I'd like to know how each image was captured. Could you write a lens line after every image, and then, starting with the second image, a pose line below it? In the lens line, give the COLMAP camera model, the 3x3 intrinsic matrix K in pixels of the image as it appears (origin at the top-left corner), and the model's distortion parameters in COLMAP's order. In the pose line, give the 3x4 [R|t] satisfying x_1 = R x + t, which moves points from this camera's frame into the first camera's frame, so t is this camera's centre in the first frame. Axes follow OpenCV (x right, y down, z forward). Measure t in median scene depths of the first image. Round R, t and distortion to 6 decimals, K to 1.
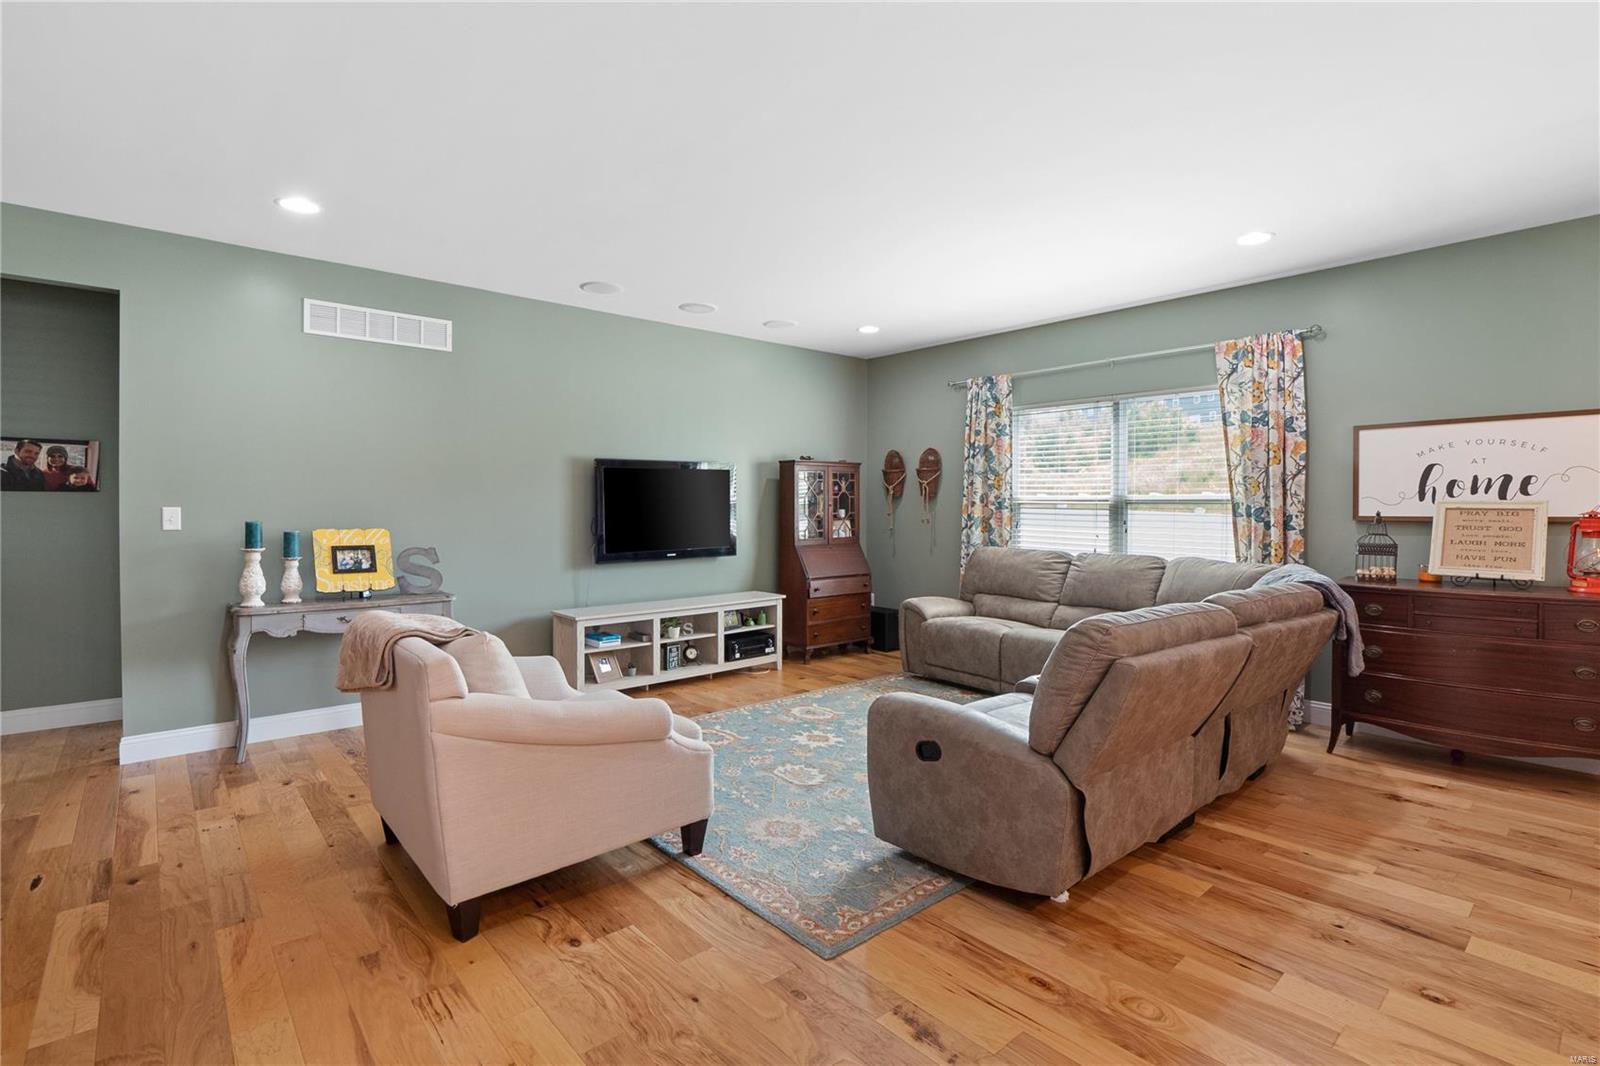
lens RADIAL K [[752.2, 0, 797.5], [0, 752.2, 514.2], [0, 0, 1]] dist [-0.014086, -0.000385]
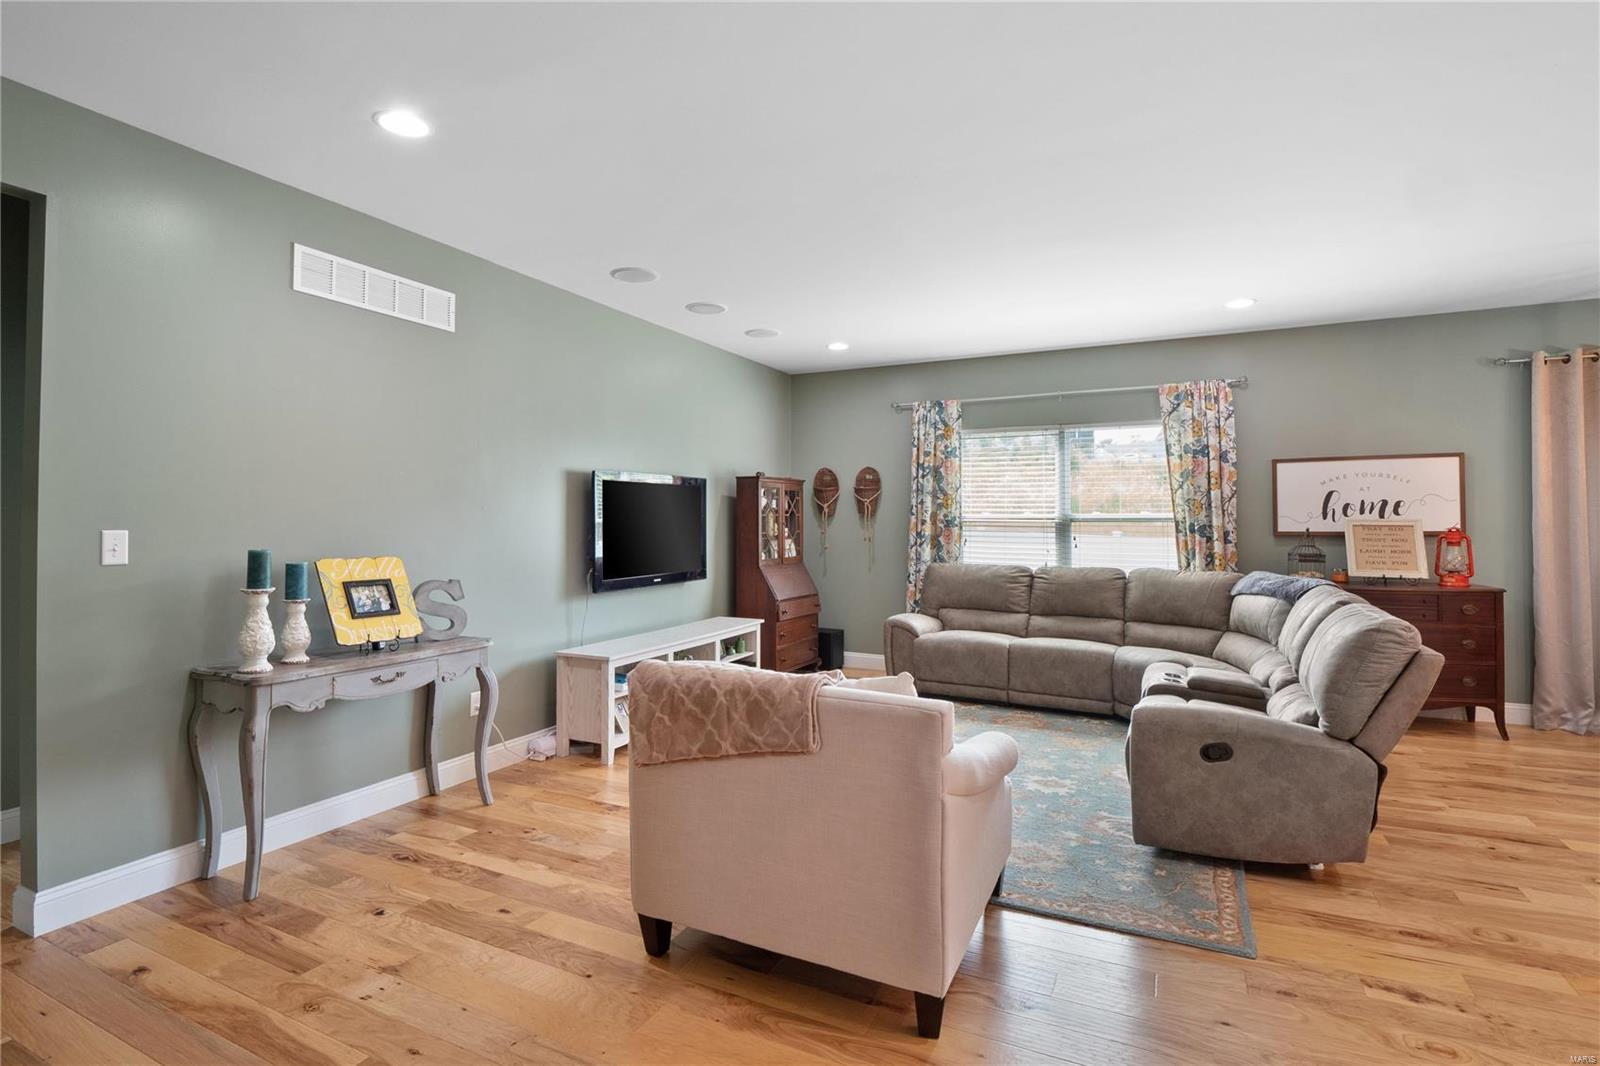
lens RADIAL K [[773.2, 0, 794.5], [0, 773.2, 511.8], [0, 0, 1]] dist [-0.014834, 0.000037]
pose [[0.922376, 0.003191, 0.386280, -0.522791], [0.006675, 0.999685, -0.024198, -0.004958], [-0.386236, 0.024898, 0.922064, 0.131948]]
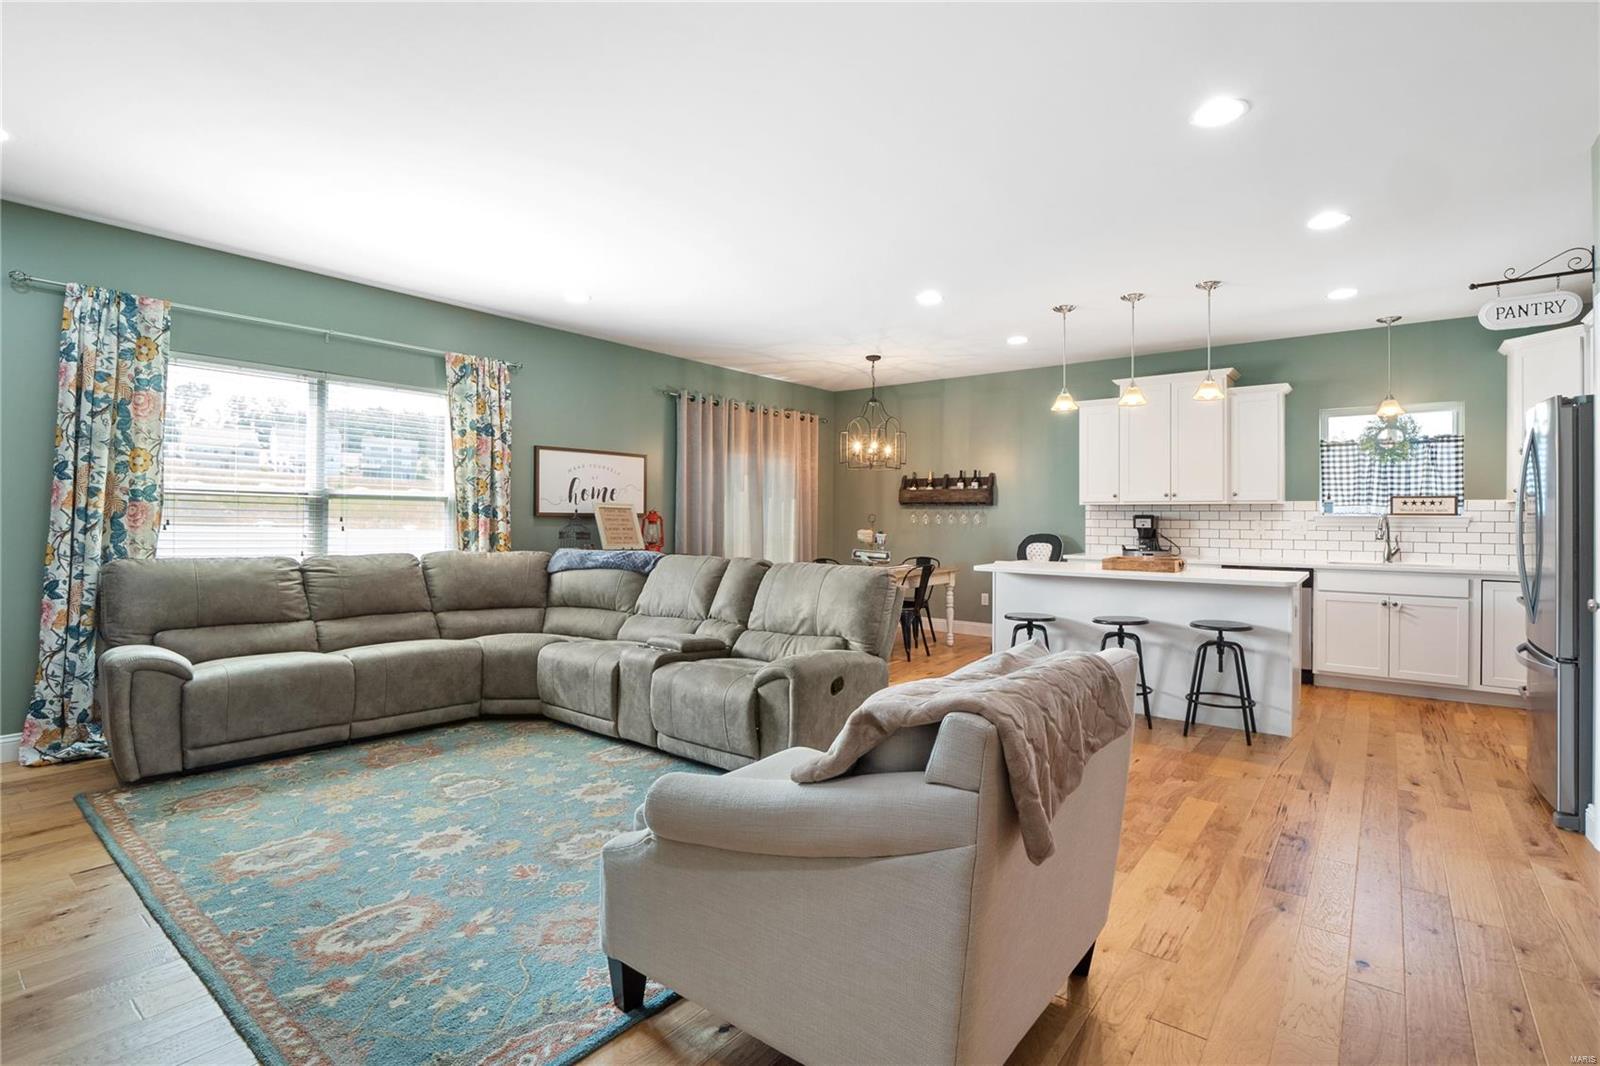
lens RADIAL K [[752.2, 0, 797.5], [0, 752.2, 514.2], [0, 0, 1]] dist [-0.014086, -0.000385]
pose [[-0.187767, 0.004214, 0.982205, -0.710671], [0.001350, 0.999991, -0.004032, 0.012147], [-0.982213, 0.000569, -0.187771, 0.844881]]
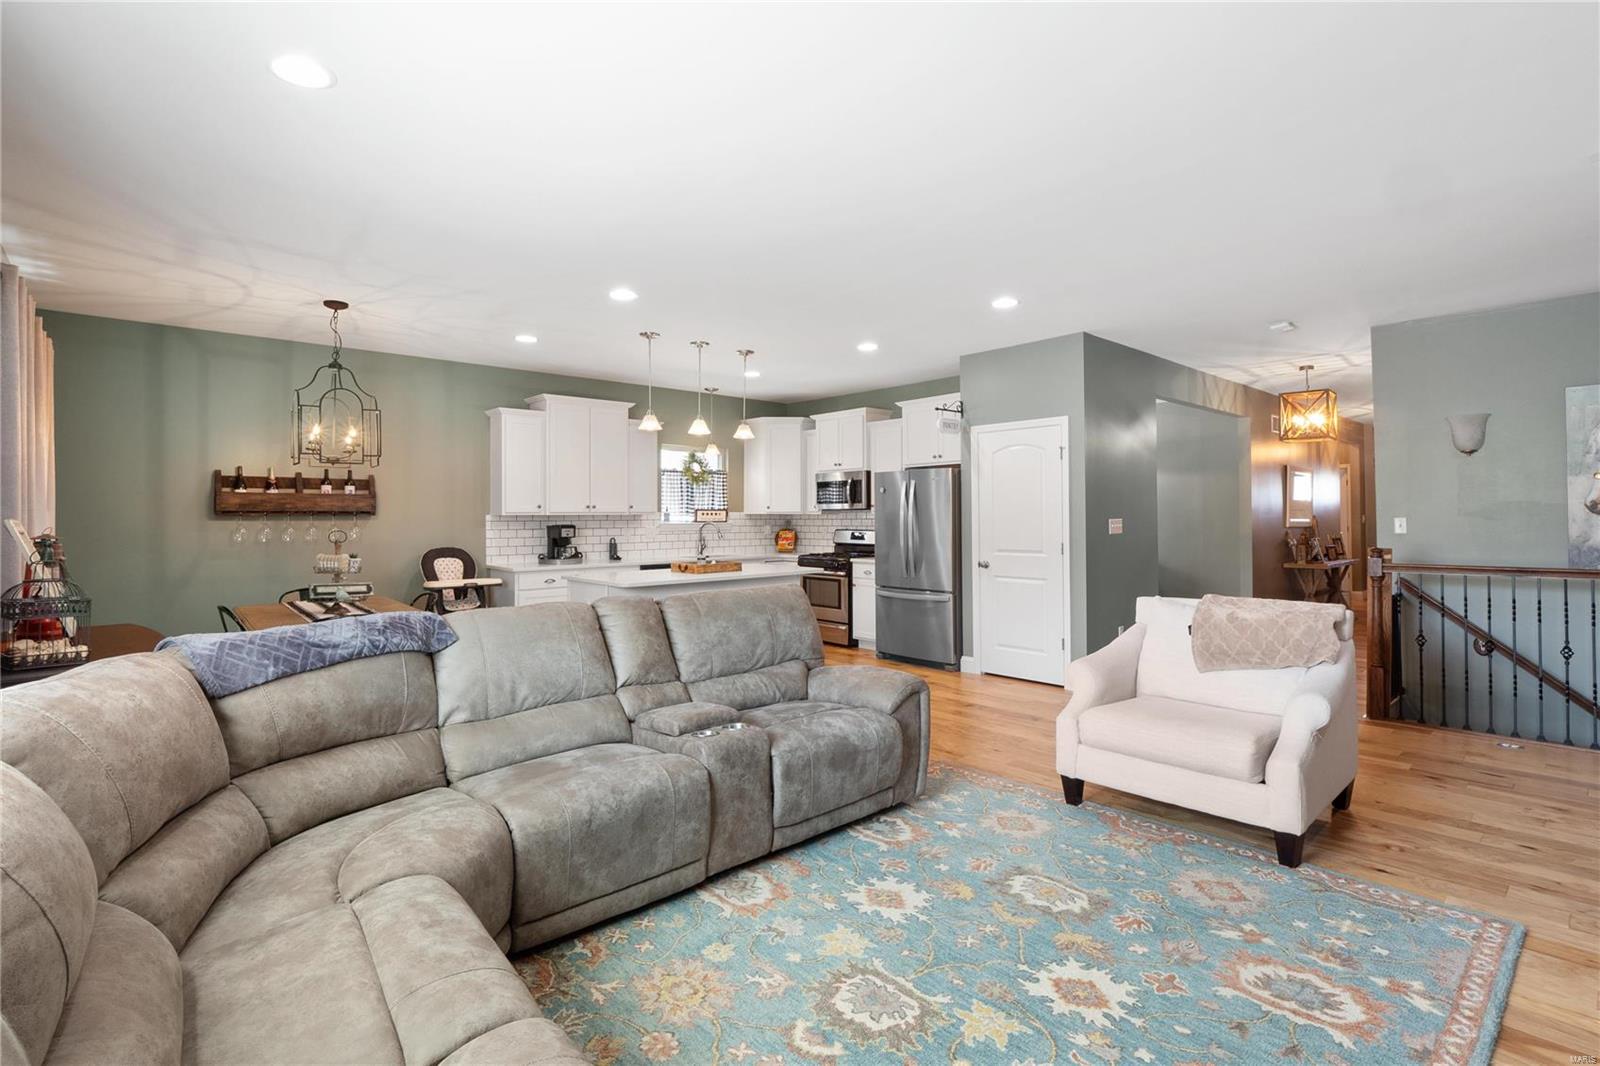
lens RADIAL K [[752.2, 0, 797.5], [0, 752.2, 514.2], [0, 0, 1]] dist [-0.014086, -0.000385]
pose [[-0.999867, 0.007801, -0.014329, 0.225550], [0.007735, 0.999959, 0.004667, -0.020266], [0.014365, 0.004556, -0.999886, 1.543999]]
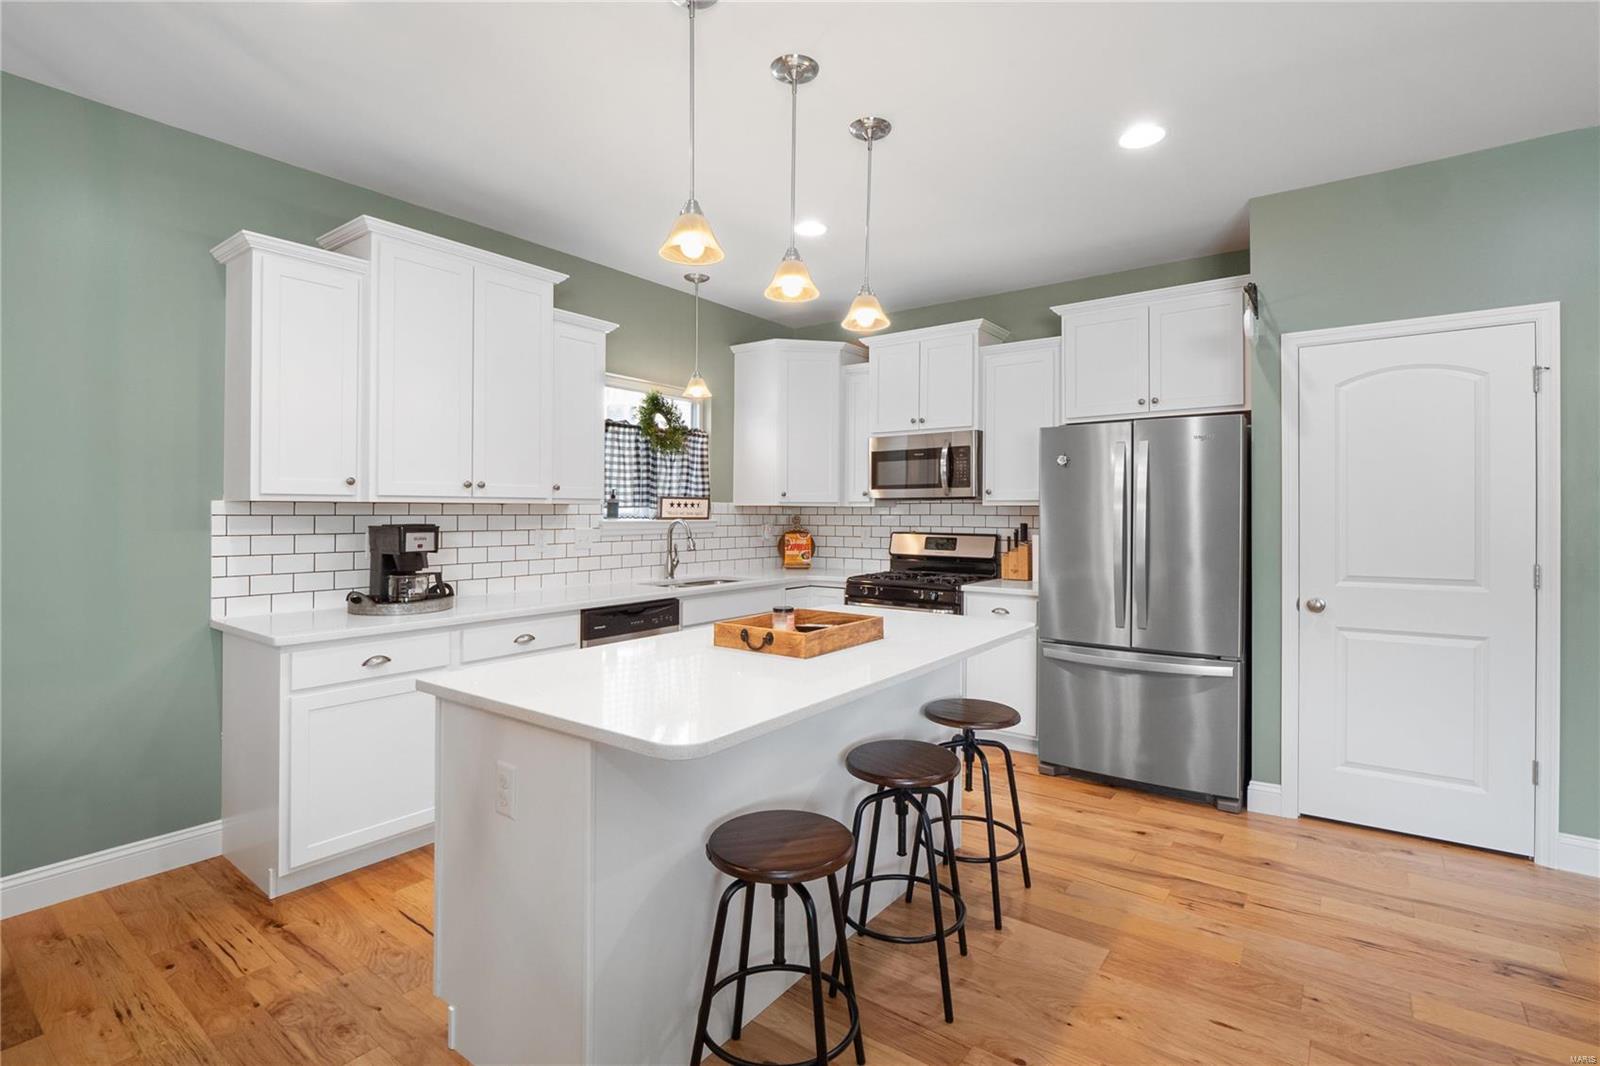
lens RADIAL K [[752.2, 0, 797.5], [0, 752.2, 514.2], [0, 0, 1]] dist [-0.014086, -0.000385]
pose [[-0.977141, 0.002571, -0.212577, 0.513378], [0.000548, 0.999954, 0.009576, -0.009393], [0.212592, 0.009240, -0.977097, 0.646497]]
